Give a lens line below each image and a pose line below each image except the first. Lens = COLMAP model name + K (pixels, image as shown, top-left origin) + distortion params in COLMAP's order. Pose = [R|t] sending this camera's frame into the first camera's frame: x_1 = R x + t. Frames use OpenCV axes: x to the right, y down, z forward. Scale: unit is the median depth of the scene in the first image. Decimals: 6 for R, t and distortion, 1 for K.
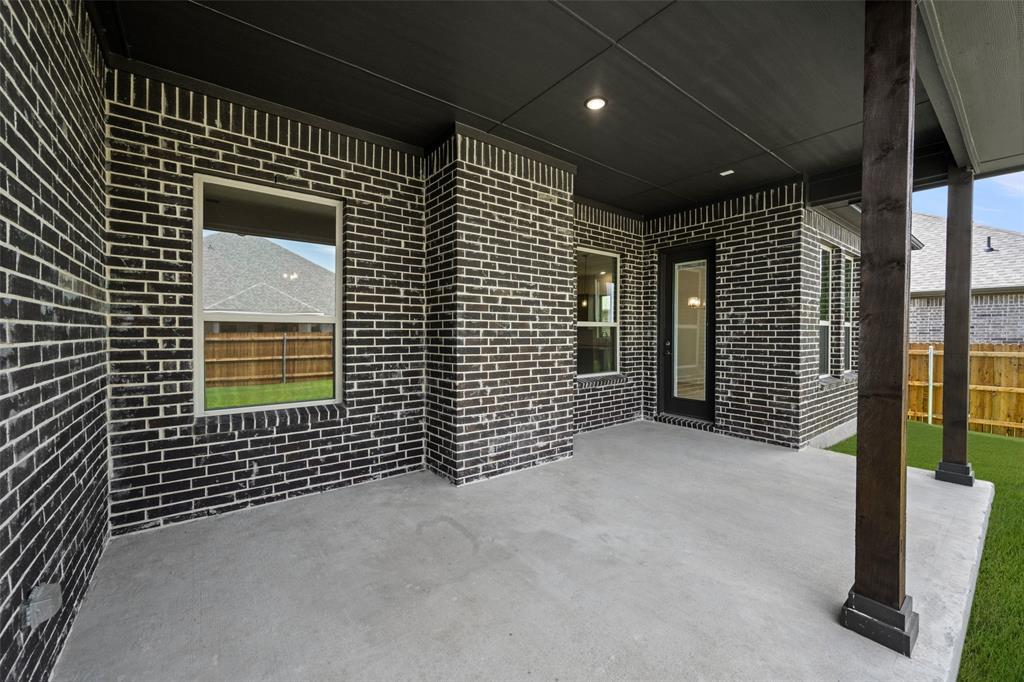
lens RADIAL K [[401.5, 0, 511.9], [0, 401.5, 338.8], [0, 0, 1]] dist [0.001661, -0.000078]
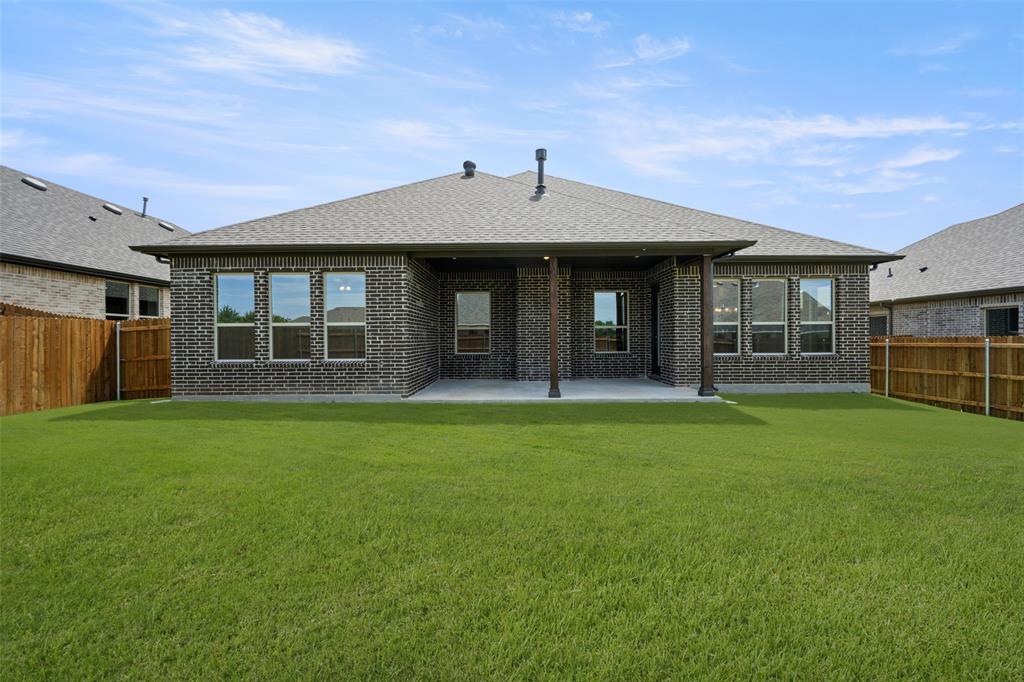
lens RADIAL K [[401.5, 0, 509.8], [0, 401.5, 338.6], [0, 0, 1]] dist [0.001661, -0.000078]
pose [[0.774940, -0.007627, -0.631988, 1.730363], [-0.001511, 0.999902, -0.013919, 0.079125], [0.632032, 0.011741, 0.774853, -1.401478]]
